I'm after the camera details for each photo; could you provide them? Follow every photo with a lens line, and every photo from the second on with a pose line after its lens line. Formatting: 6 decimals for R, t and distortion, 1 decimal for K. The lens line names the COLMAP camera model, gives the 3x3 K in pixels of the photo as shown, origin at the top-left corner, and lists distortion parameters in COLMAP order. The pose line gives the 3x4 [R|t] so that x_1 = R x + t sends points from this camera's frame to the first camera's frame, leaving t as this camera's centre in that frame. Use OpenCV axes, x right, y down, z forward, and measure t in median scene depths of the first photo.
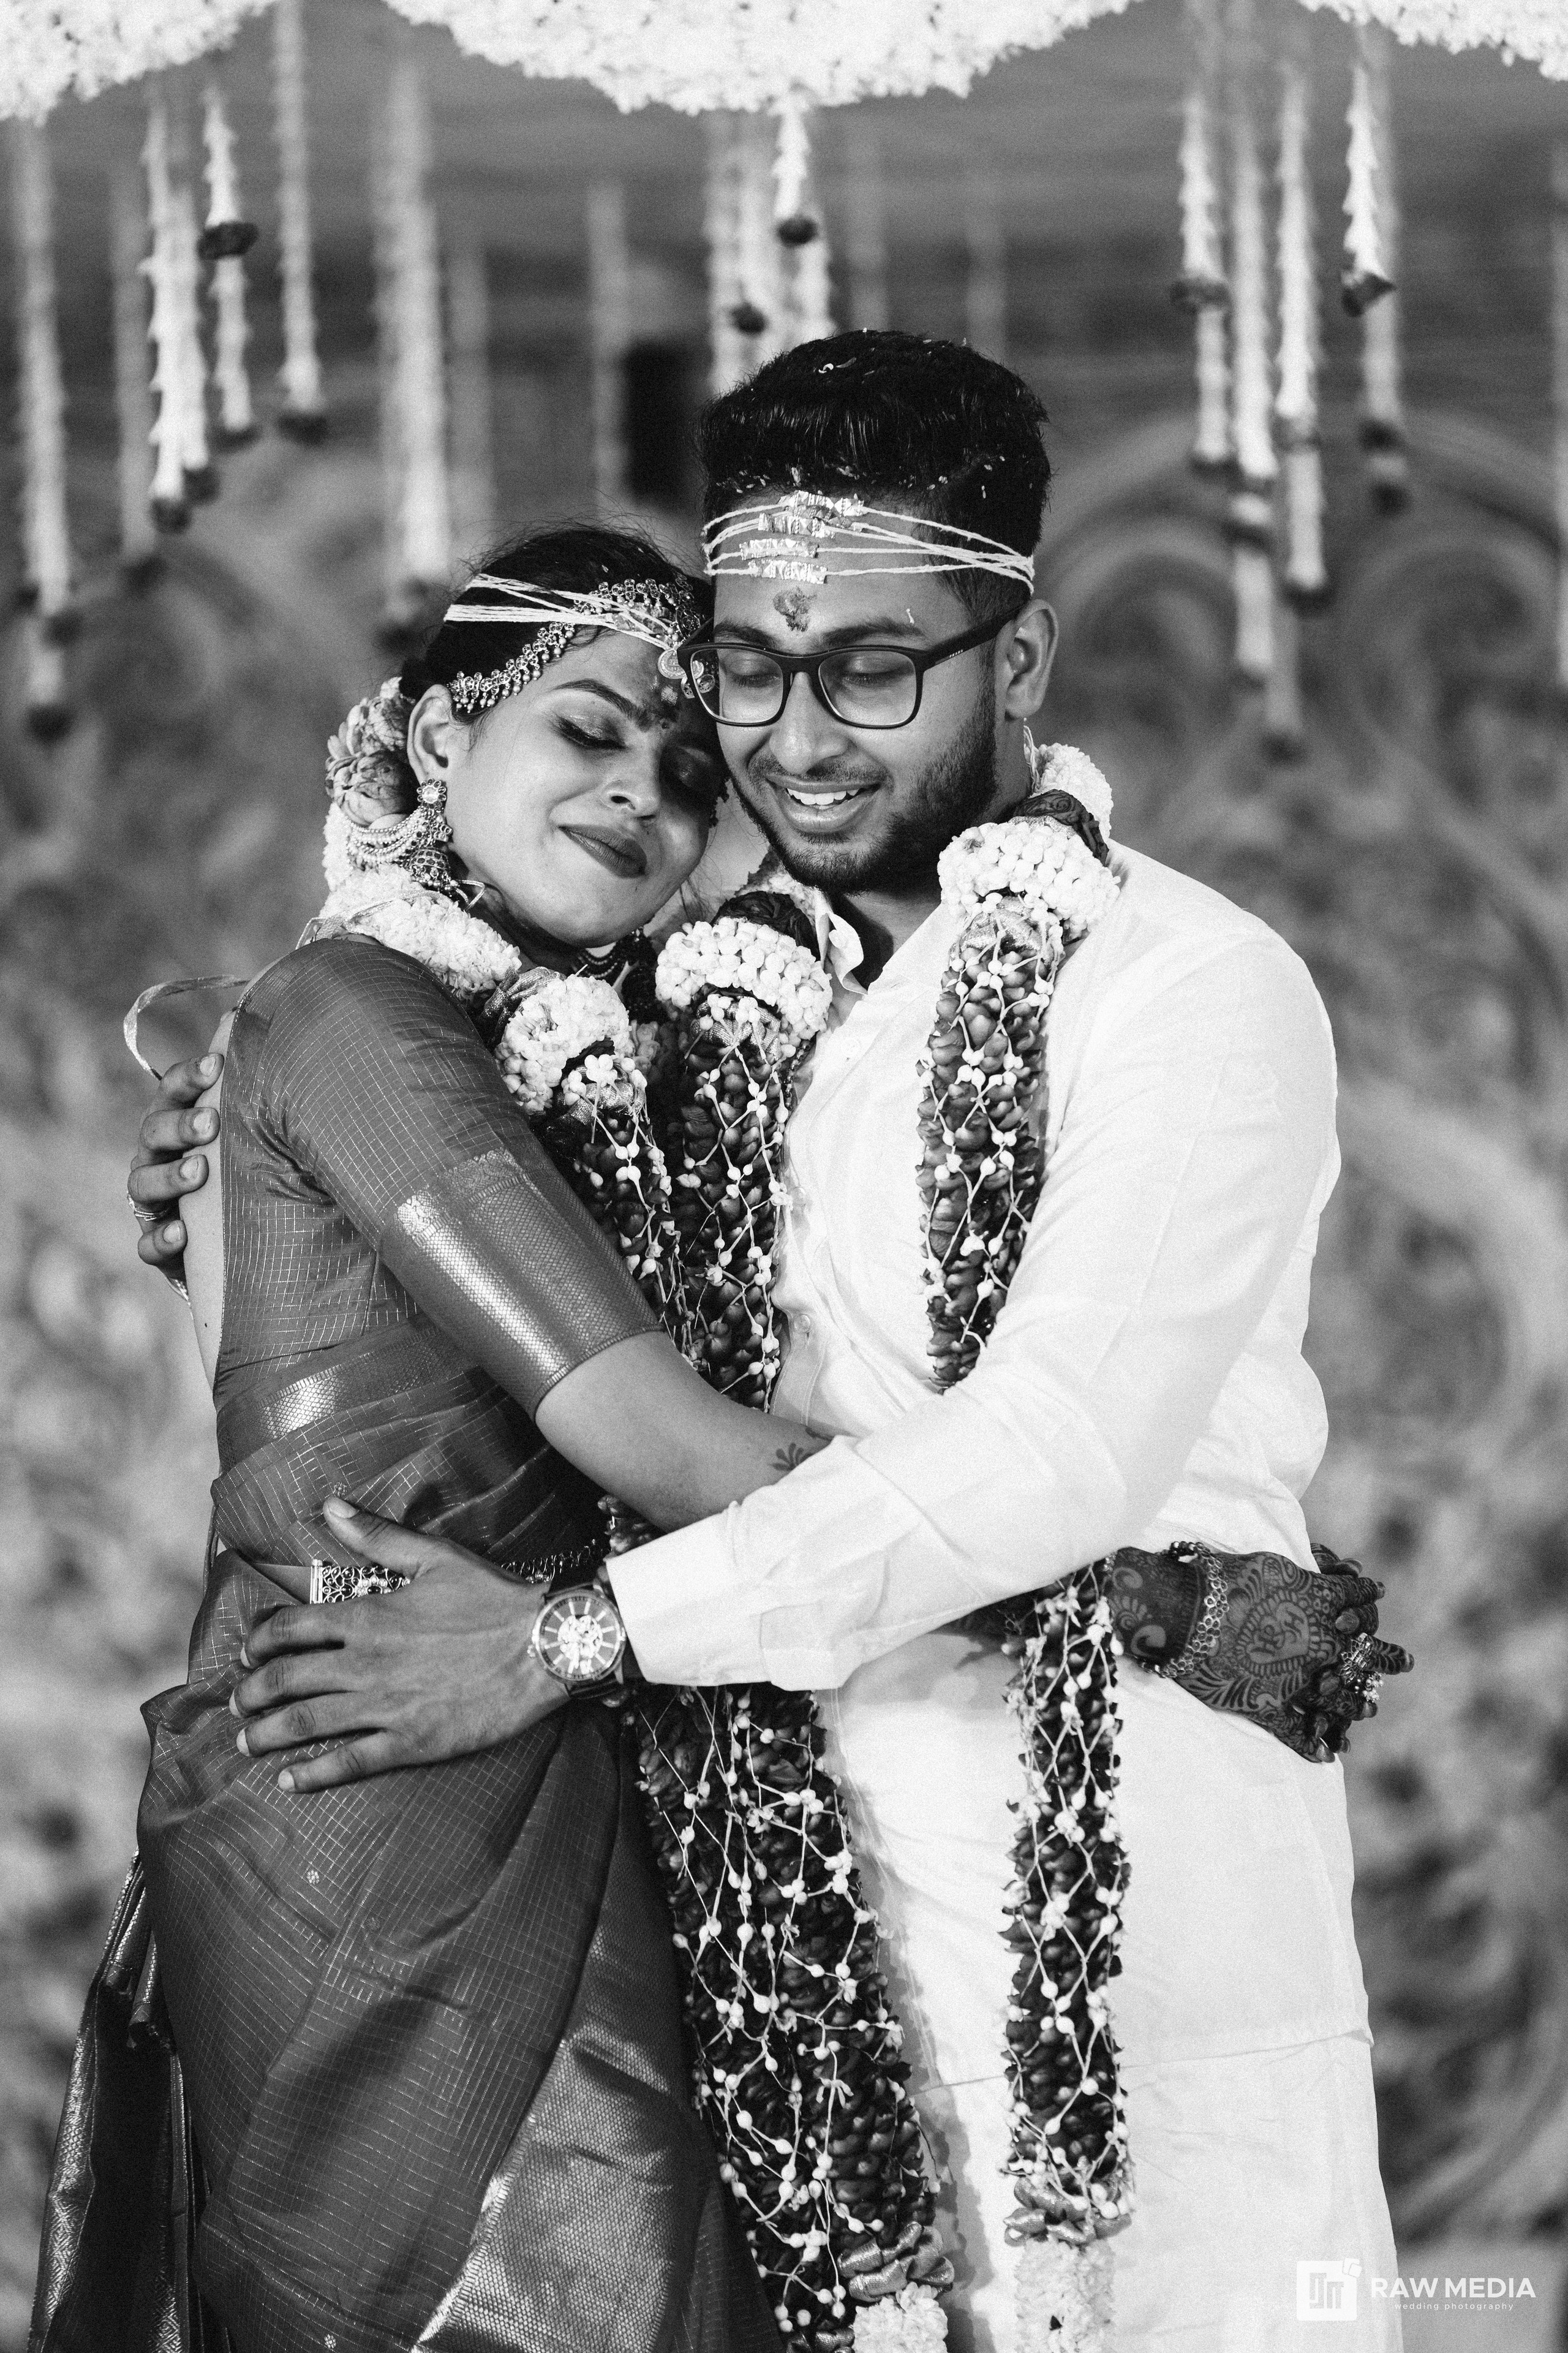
lens RADIAL K [[13382.4, 0, 756.6], [0, 13382.4, 1144.7], [0, 0, 1]] dist [2.592841, 10.807844]
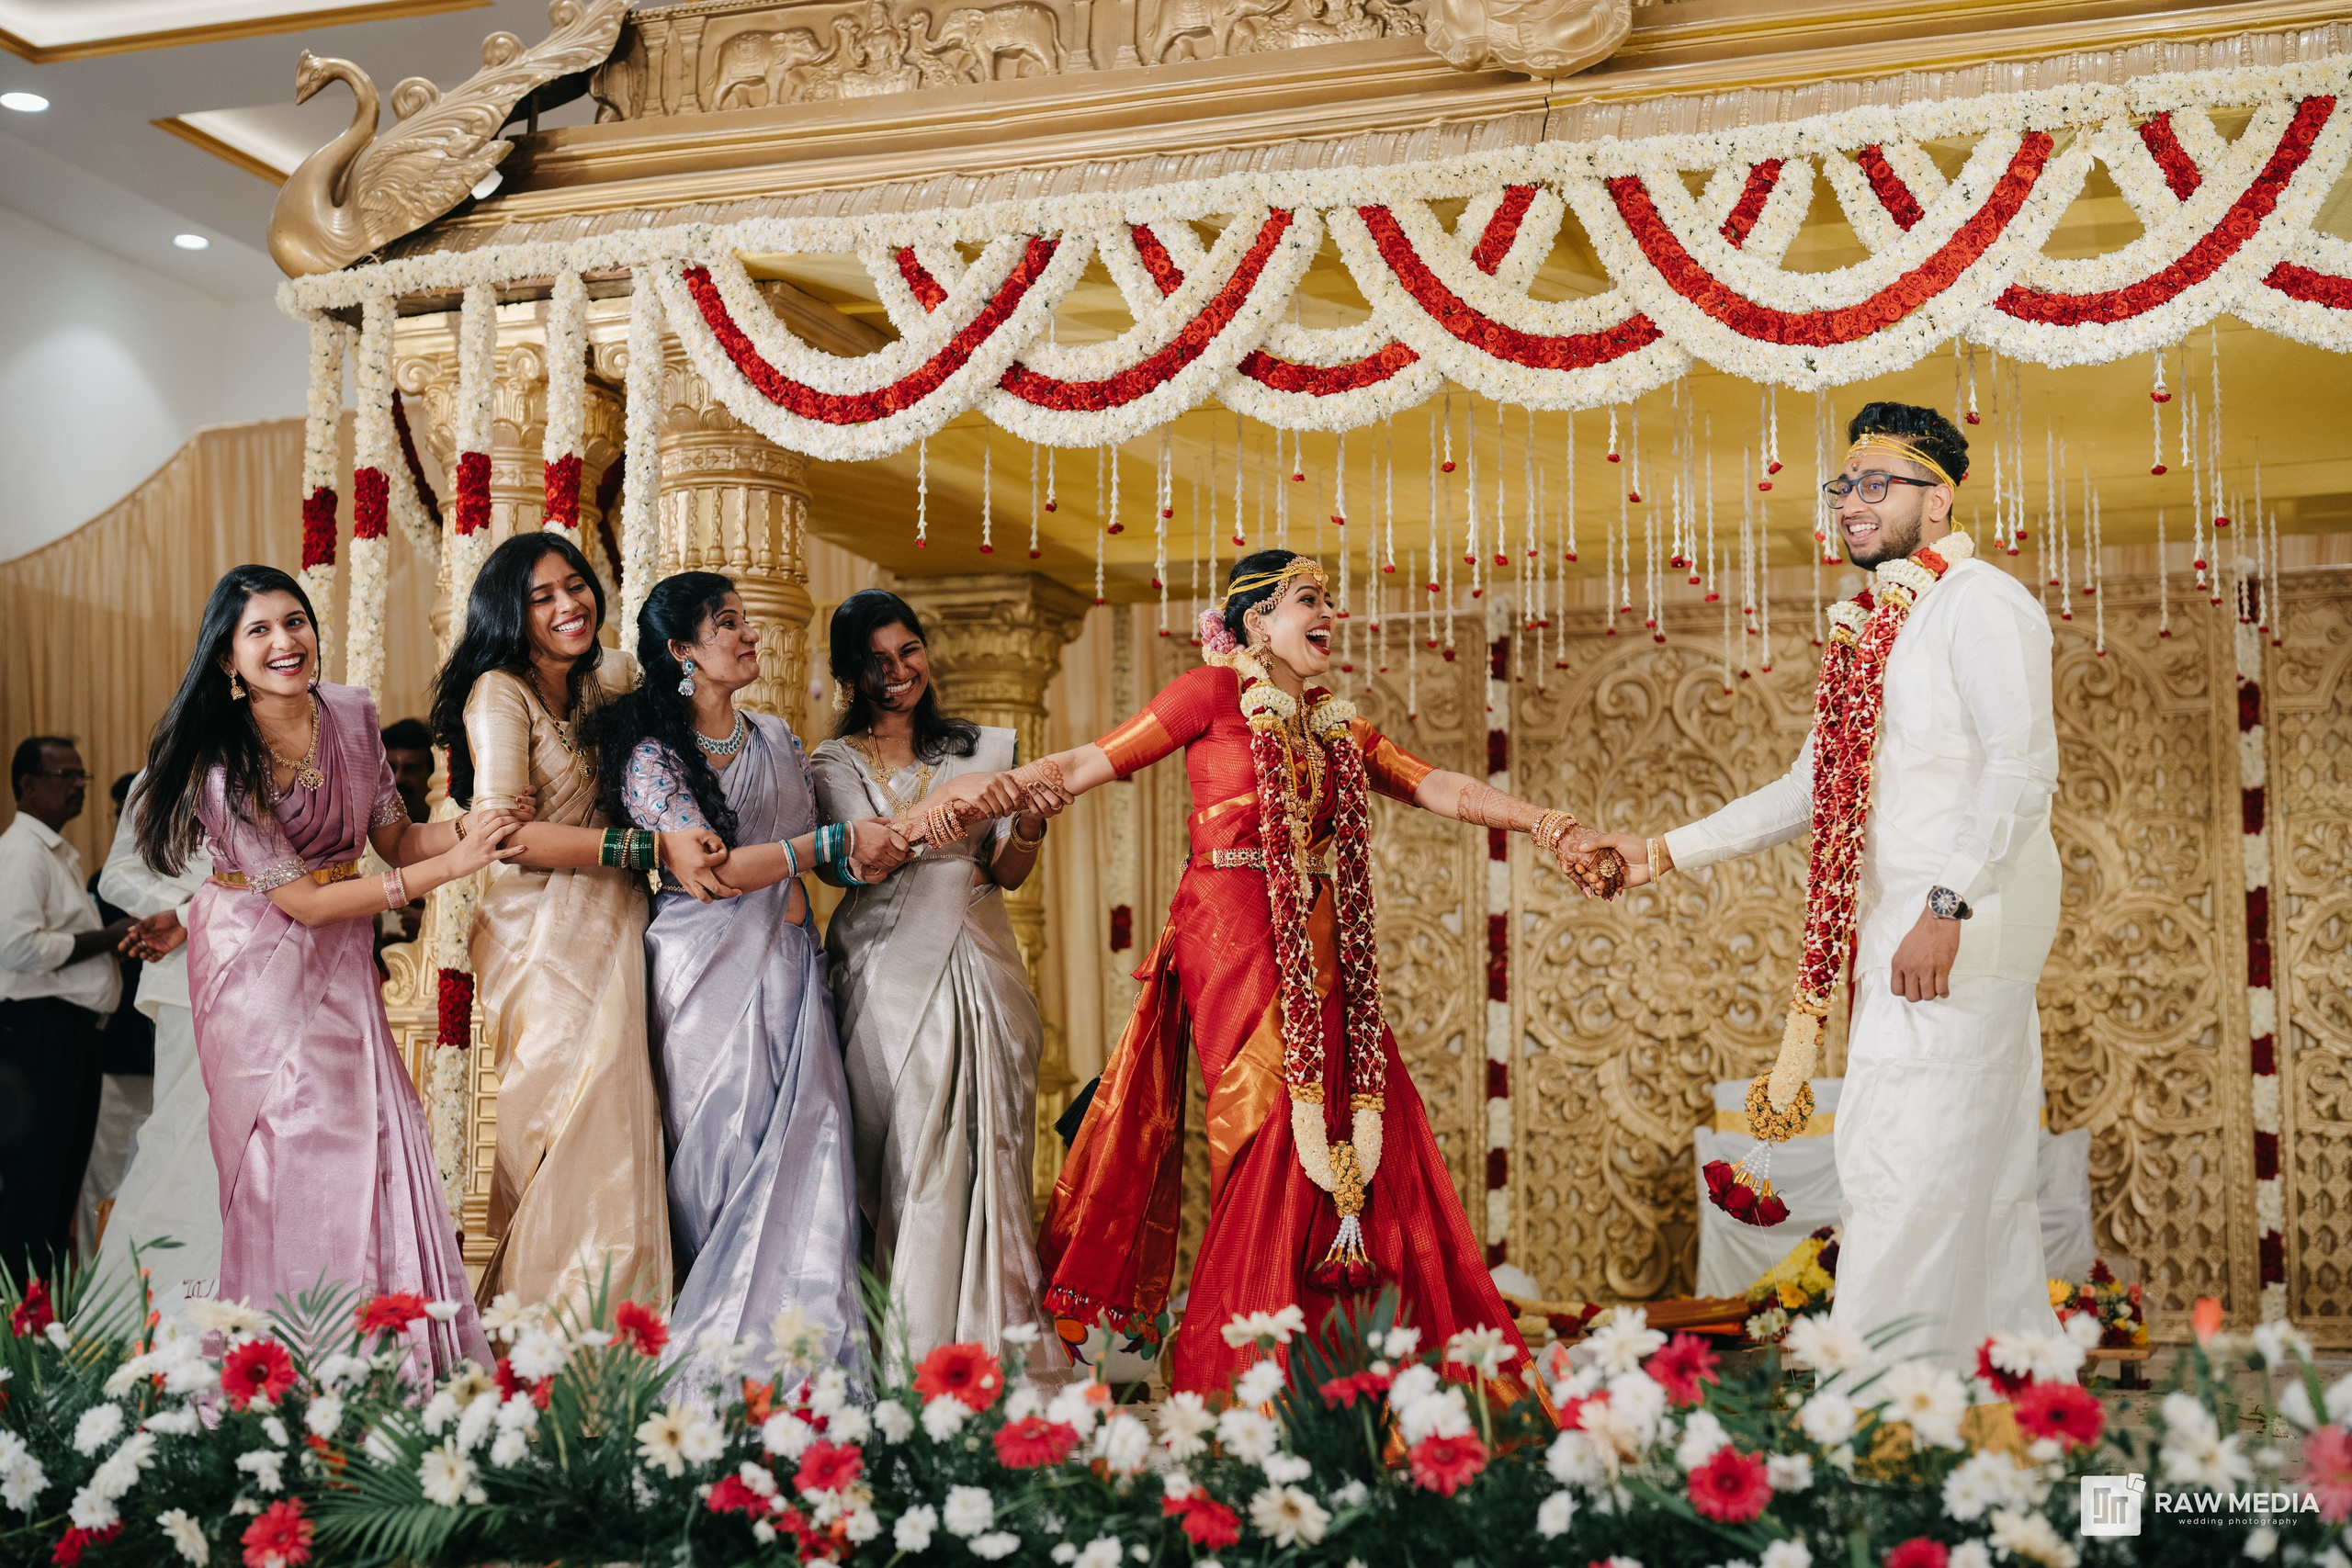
lens RADIAL K [[3237.3, 0, 1176.0], [0, 3237.3, 784.0], [0, 0, 1]] dist [-0.009525, 0.101455]
pose [[0.943465, -0.004505, -0.331443, 0.174864], [-0.014095, 0.998458, -0.053691, 0.061398], [0.331174, 0.055327, 0.941946, 0.215208]]
